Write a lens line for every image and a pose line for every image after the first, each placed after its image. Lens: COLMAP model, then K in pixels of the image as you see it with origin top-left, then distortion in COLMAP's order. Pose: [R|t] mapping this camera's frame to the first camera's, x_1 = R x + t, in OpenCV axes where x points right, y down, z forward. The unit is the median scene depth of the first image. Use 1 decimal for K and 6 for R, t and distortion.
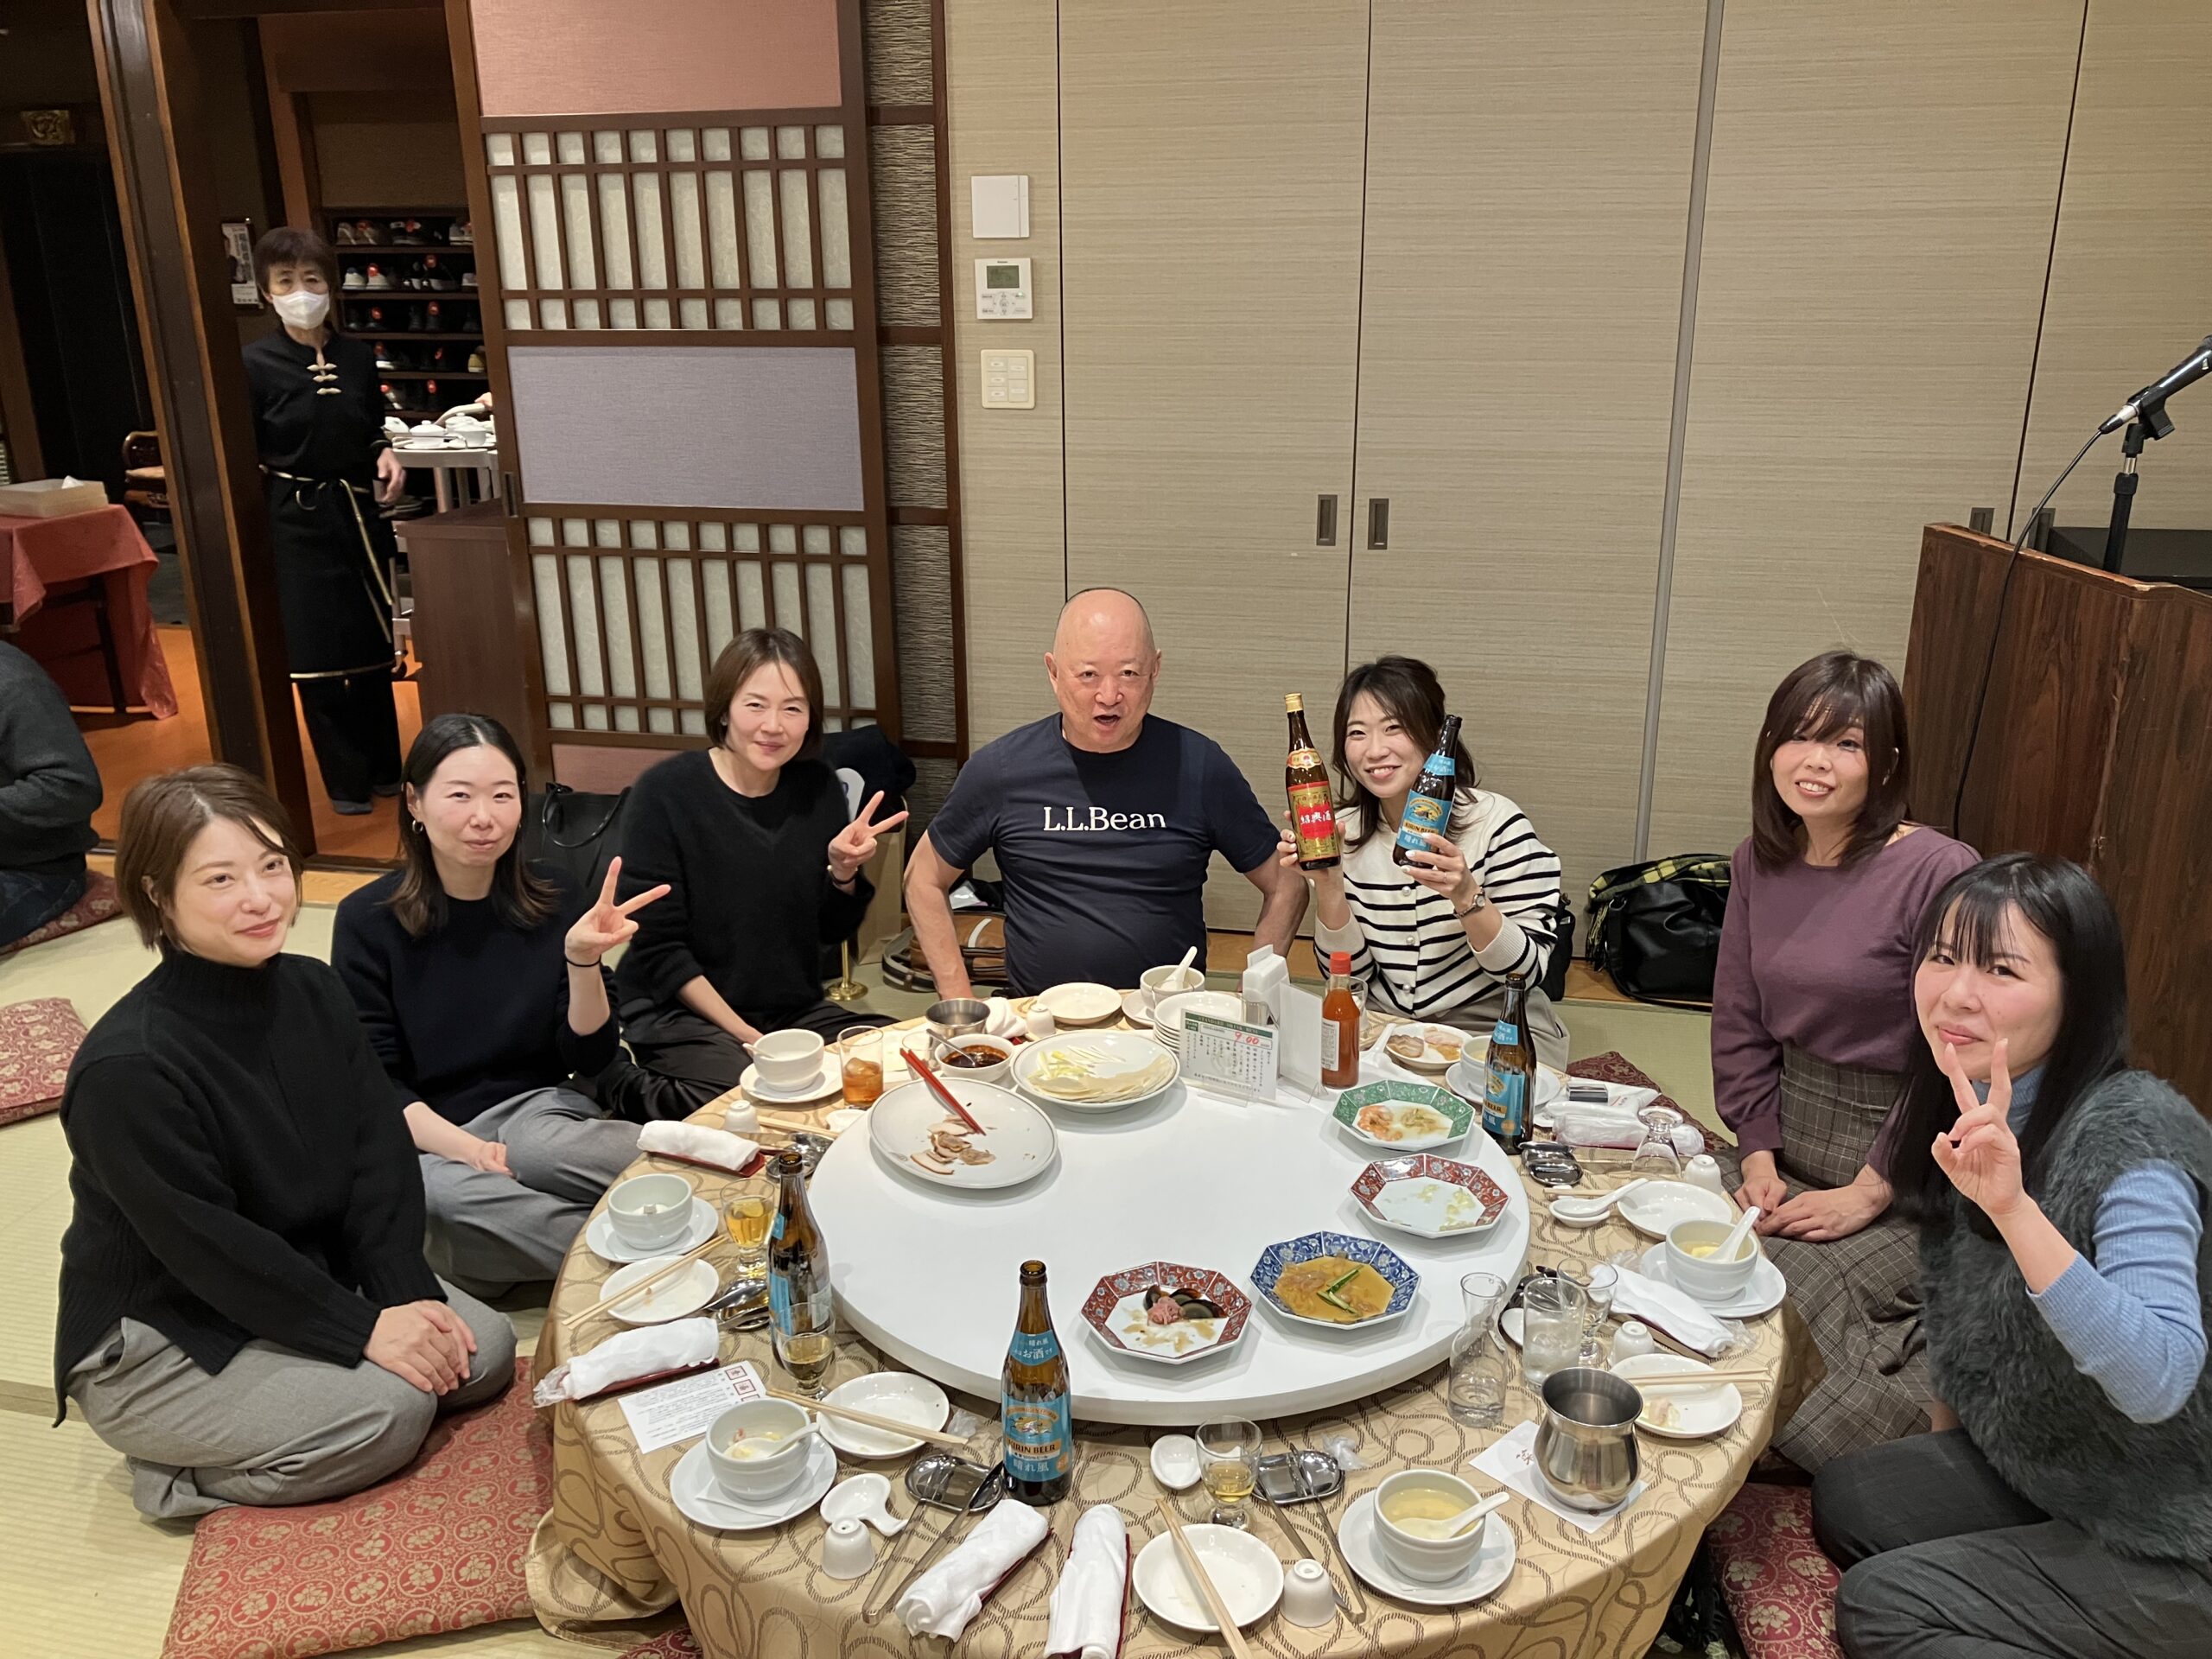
lens RADIAL K [[1820.1, 0, 1100.0], [0, 1820.1, 829.3], [0, 0, 1]] dist [0.034919, -0.014042]
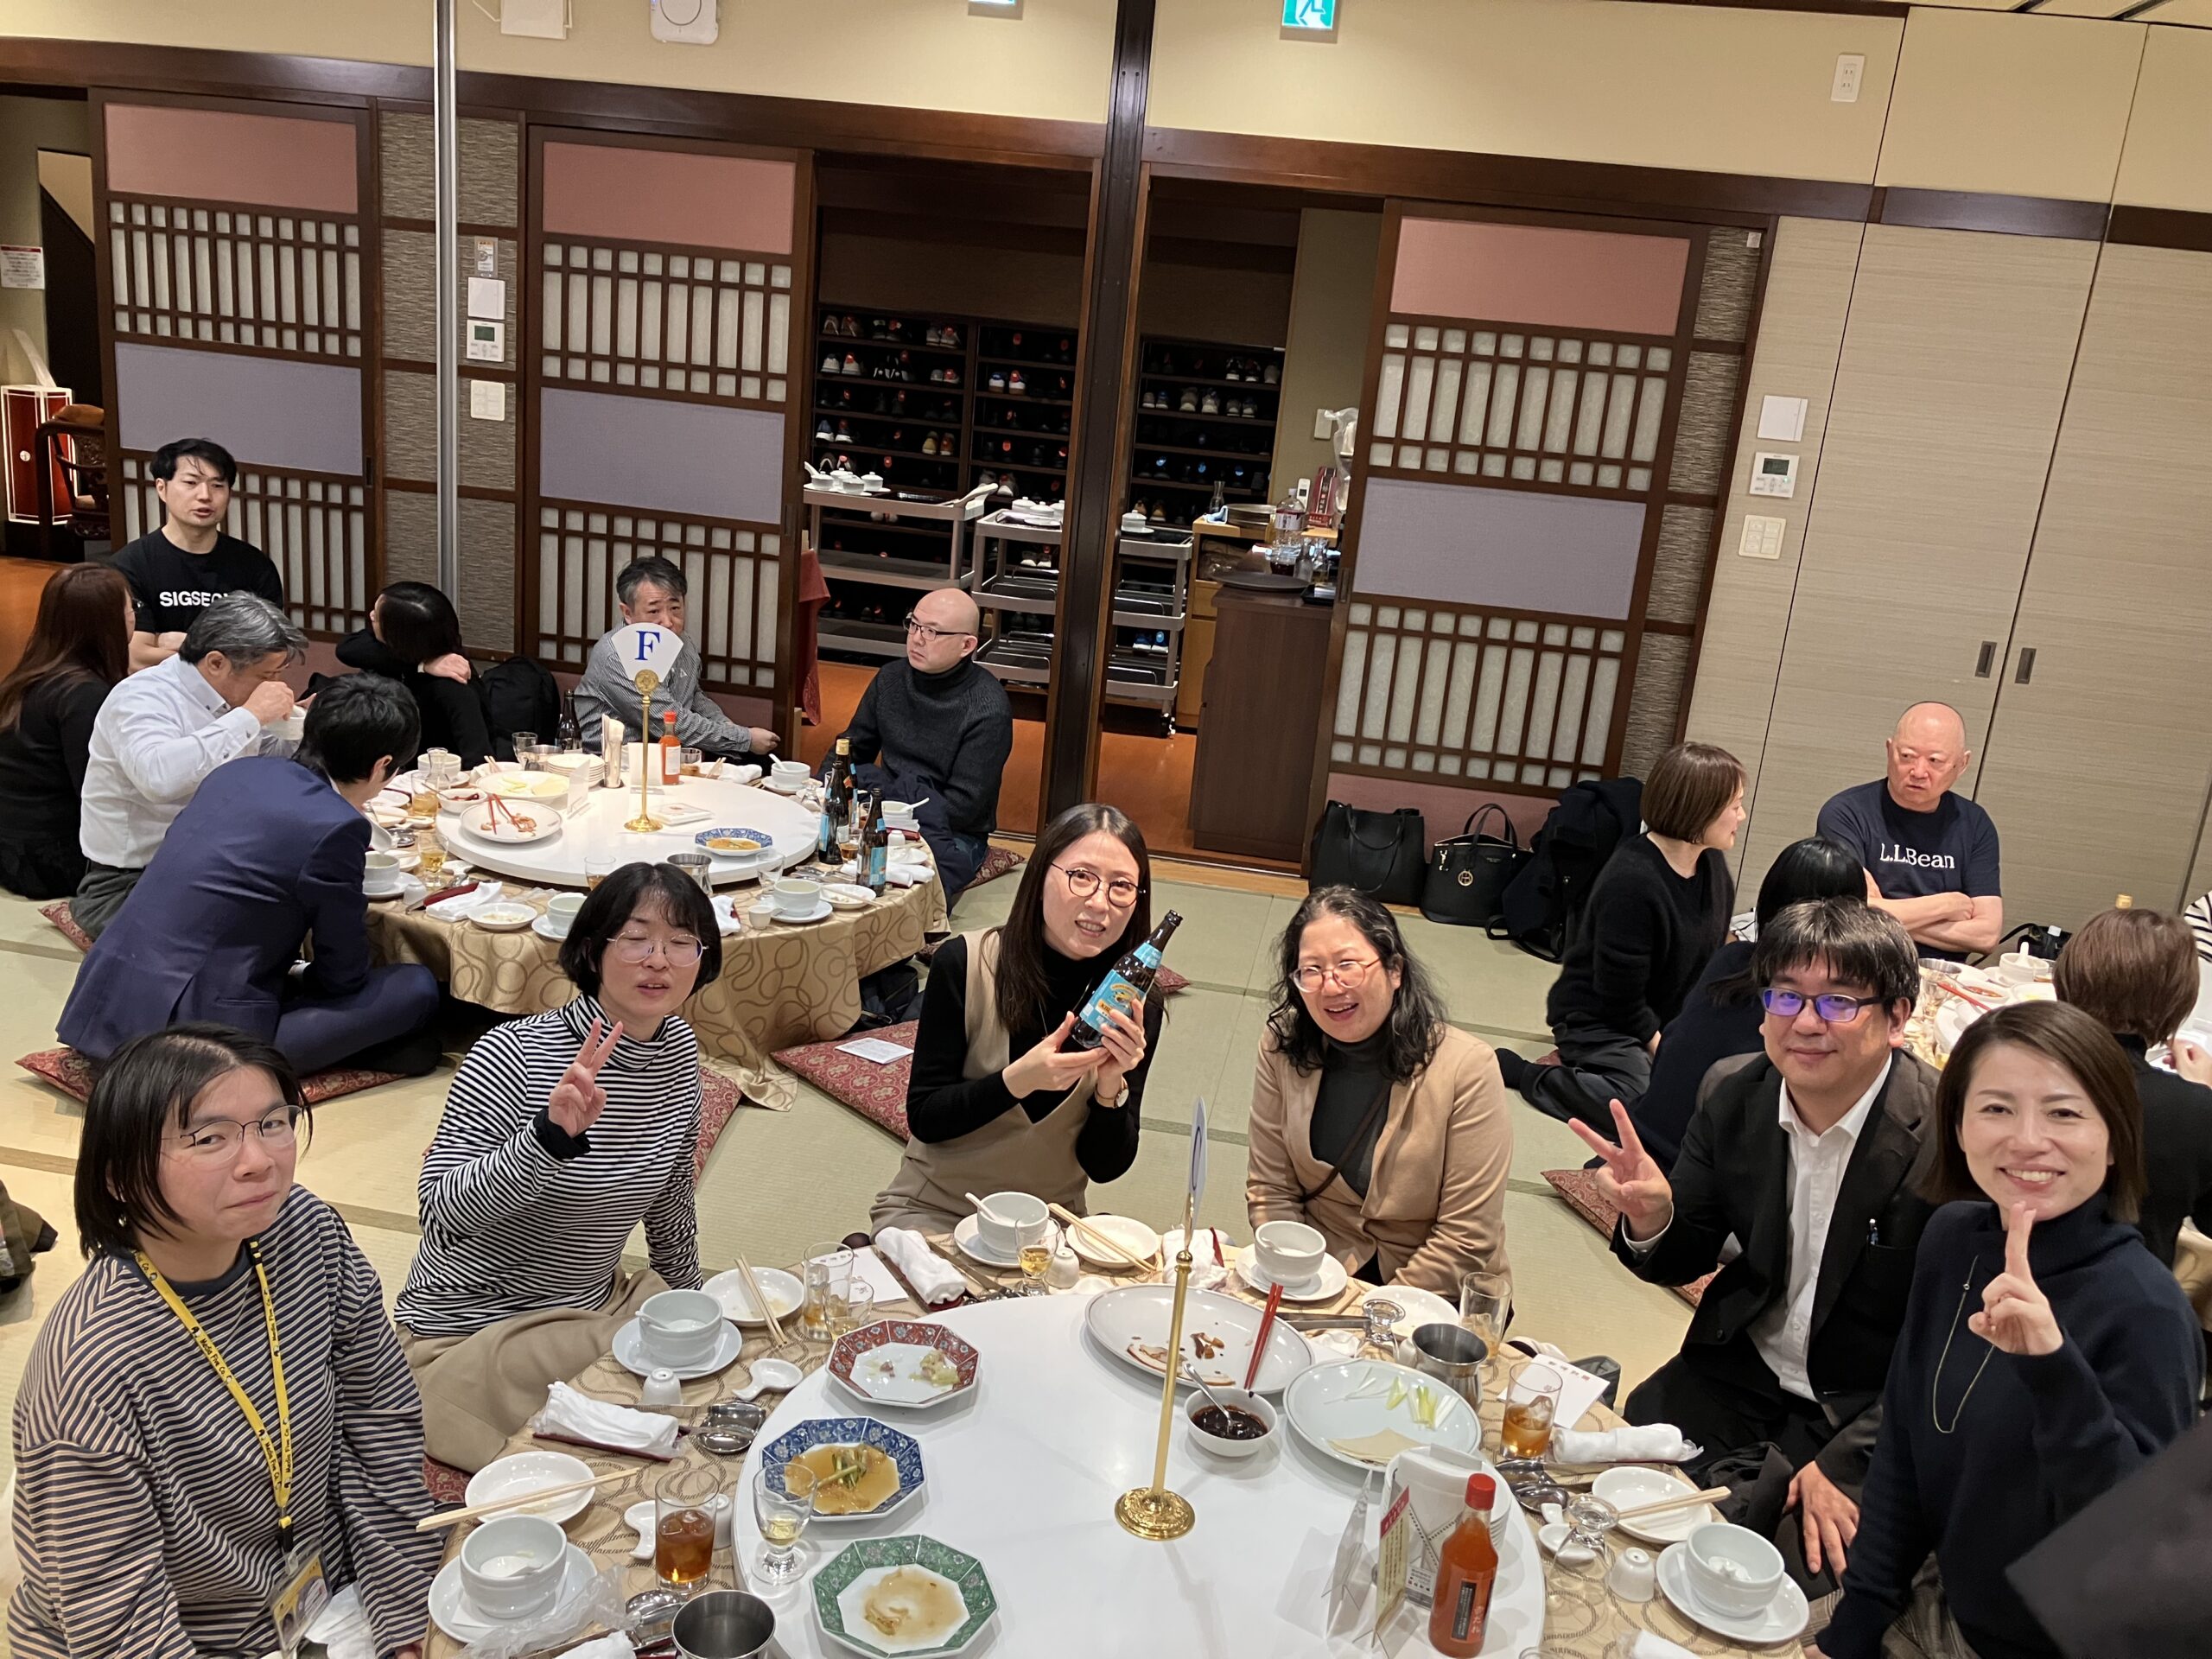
lens RADIAL K [[1820.1, 0, 1112.9], [0, 1820.1, 827.0], [0, 0, 1]] dist [0.034919, -0.014042]
pose [[0.992001, 0.084441, 0.093830, -0.632753], [-0.079535, 0.995321, -0.054863, 0.084819], [-0.098023, 0.046962, 0.994075, -0.313413]]
